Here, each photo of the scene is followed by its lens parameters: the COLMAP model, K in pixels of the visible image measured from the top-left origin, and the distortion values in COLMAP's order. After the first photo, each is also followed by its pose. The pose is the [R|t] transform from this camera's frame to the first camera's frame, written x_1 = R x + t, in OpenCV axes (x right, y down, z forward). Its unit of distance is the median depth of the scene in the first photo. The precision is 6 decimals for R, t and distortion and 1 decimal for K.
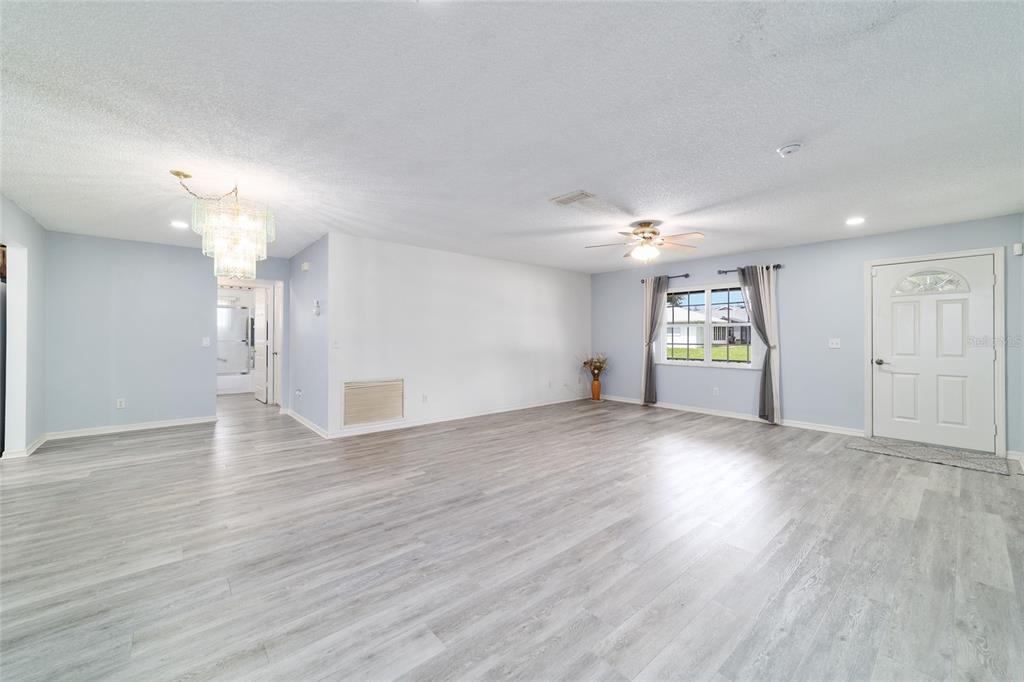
lens RADIAL K [[393.1, 0, 512.9], [0, 393.1, 340.8], [0, 0, 1]] dist [-0.017299, 0.008371]
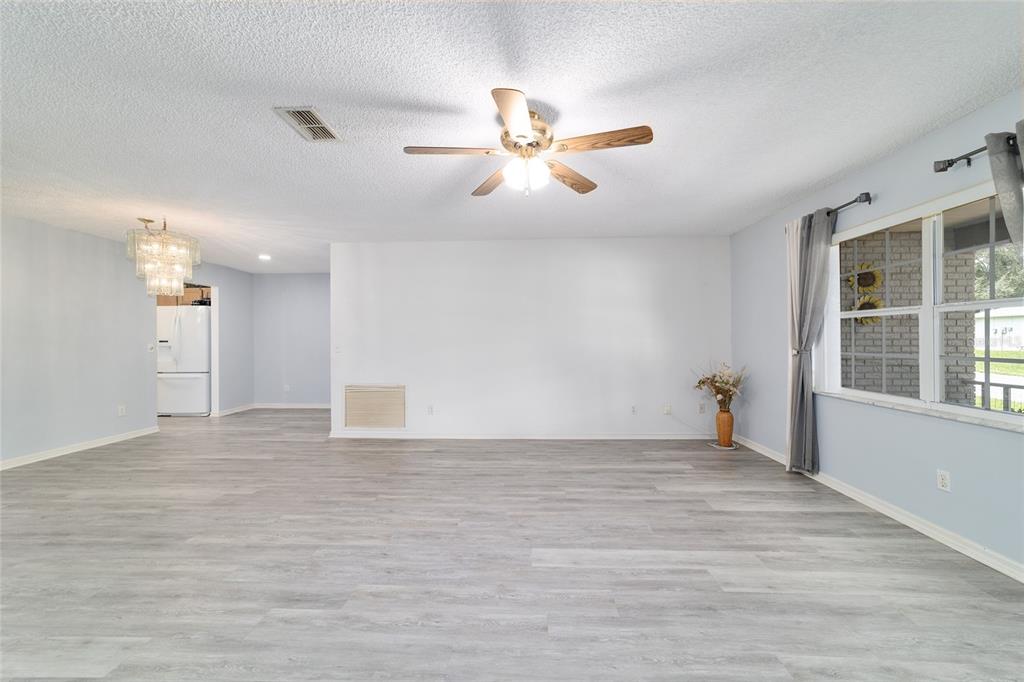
lens RADIAL K [[393.1, 0, 511.5], [0, 393.1, 337.3], [0, 0, 1]] dist [-0.017299, 0.008371]
pose [[0.727322, -0.009468, -0.686231, 0.768184], [0.001324, 0.999922, -0.012392, -0.007023], [0.686295, 0.008104, 0.727278, 0.707220]]
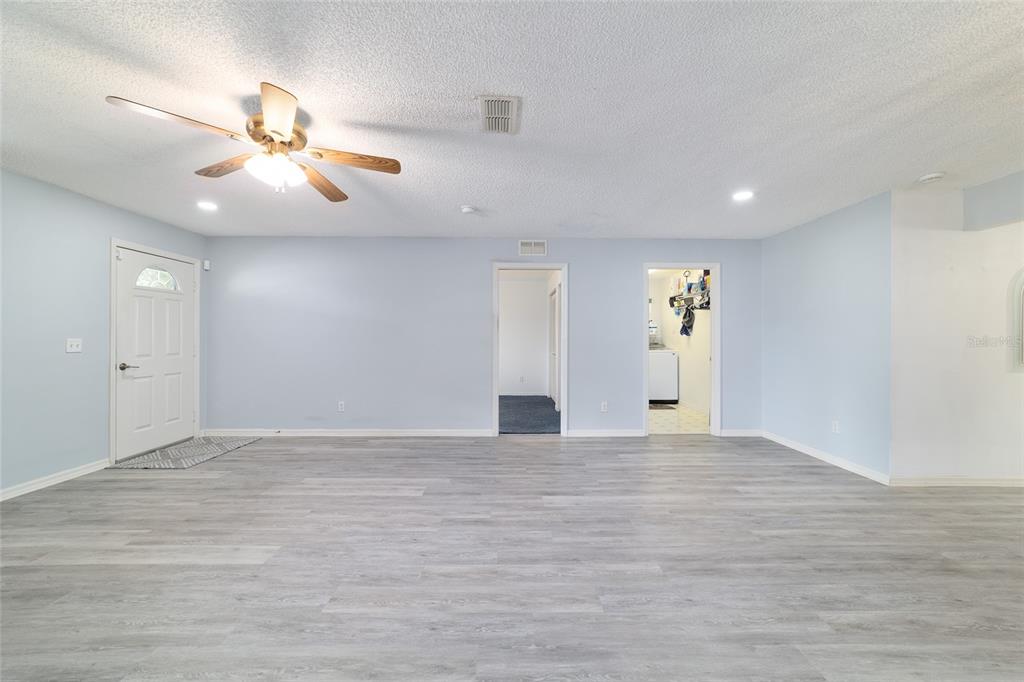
lens RADIAL K [[393.1, 0, 512.6], [0, 393.1, 339.0], [0, 0, 1]] dist [-0.017299, 0.008371]
pose [[-0.764398, -0.004978, 0.644726, -0.252185], [0.001805, 0.999950, 0.009860, -0.011646], [-0.644742, 0.008701, -0.764350, 1.362362]]
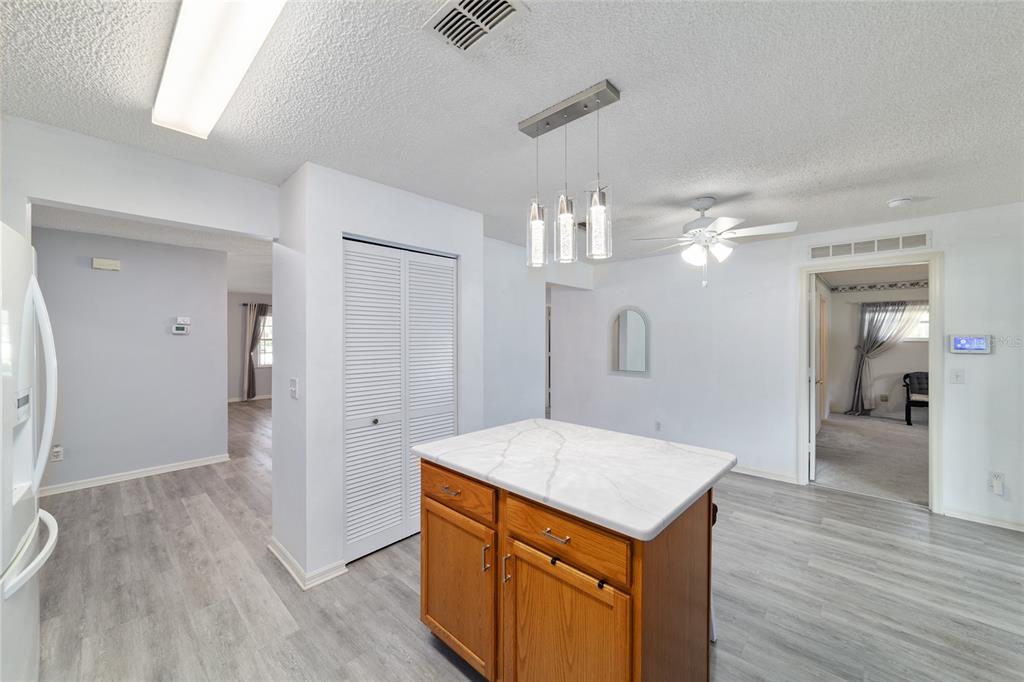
lens RADIAL K [[393.1, 0, 511.5], [0, 393.1, 338.2], [0, 0, 1]] dist [-0.017299, 0.008371]
pose [[-0.103905, -0.001186, 0.994587, -1.902008], [0.008645, 0.999960, 0.002096, -0.066787], [-0.994550, 0.008815, -0.103891, 0.489955]]
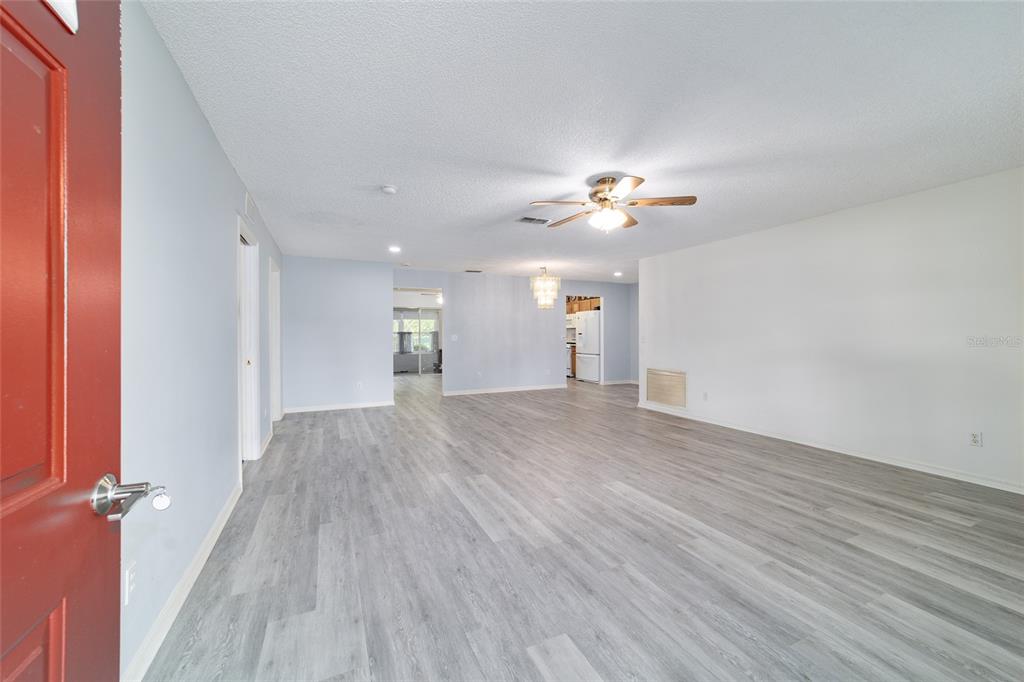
lens RADIAL K [[393.1, 0, 511.7], [0, 393.1, 333.8], [0, 0, 1]] dist [-0.017299, 0.008371]
pose [[-0.267847, -0.003220, -0.963456, 1.257066], [-0.006448, 0.999978, -0.001550, -0.005644], [0.963440, 0.005797, -0.267861, 1.173017]]
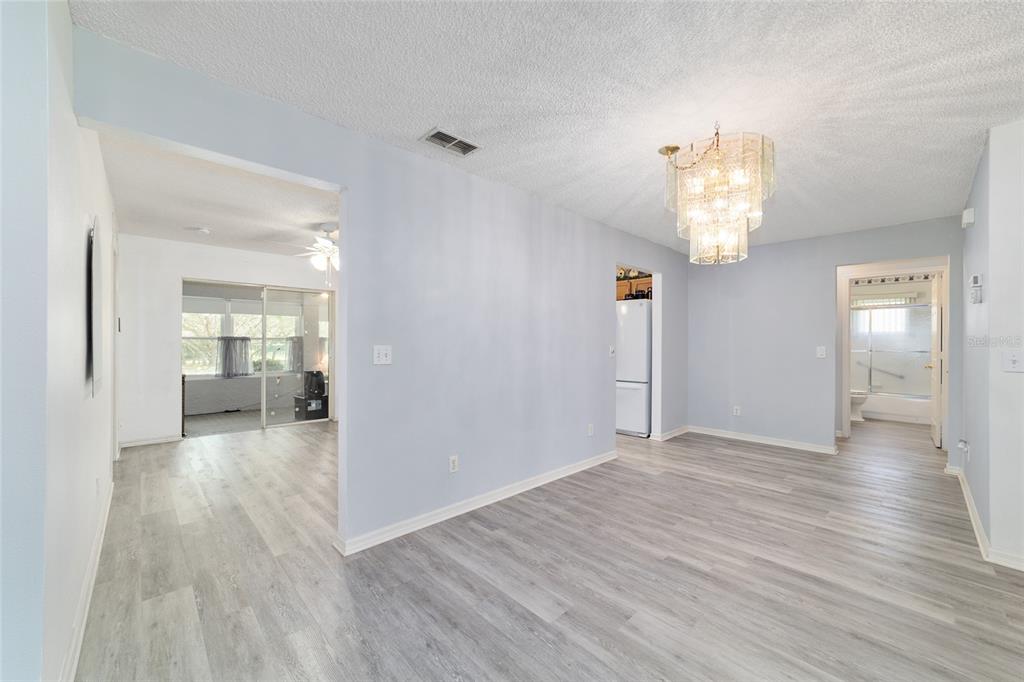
lens RADIAL K [[393.1, 0, 509.7], [0, 393.1, 341.7], [0, 0, 1]] dist [-0.017299, 0.008371]
pose [[0.046839, -0.004482, -0.998892, -0.028988], [-0.012063, 0.999914, -0.005052, -0.006380], [0.998830, 0.012286, 0.046781, 0.496142]]
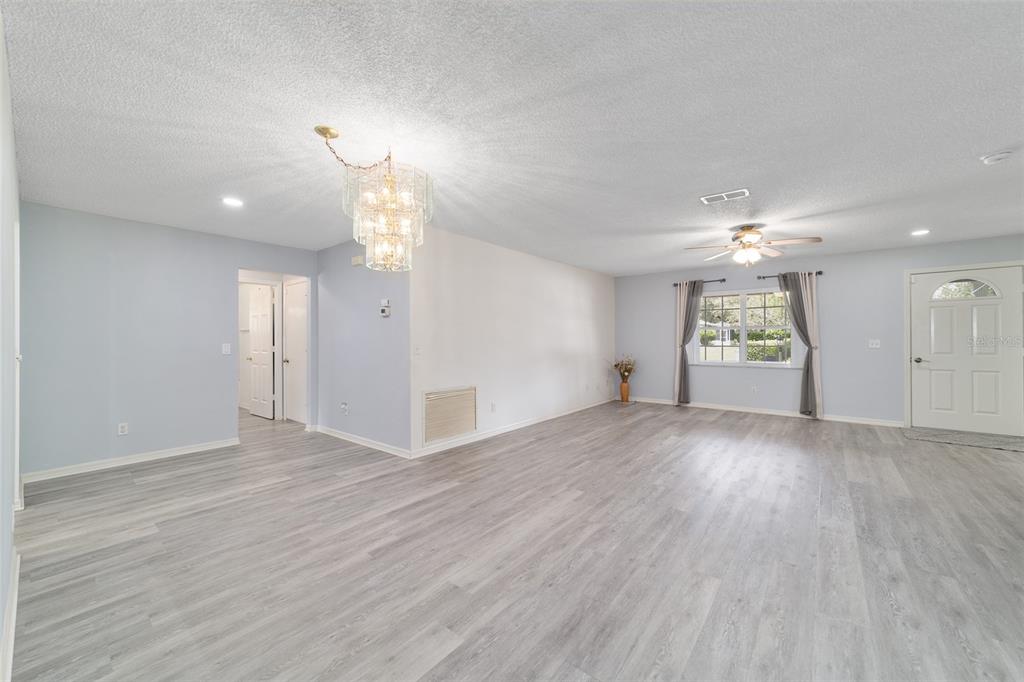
lens RADIAL K [[393.1, 0, 511.1], [0, 393.1, 338.4], [0, 0, 1]] dist [-0.017299, 0.008371]
pose [[0.983628, -0.005283, 0.180135, -0.506909], [0.007396, 0.999911, -0.011063, -0.004749], [-0.180061, 0.012214, 0.983580, 0.137428]]
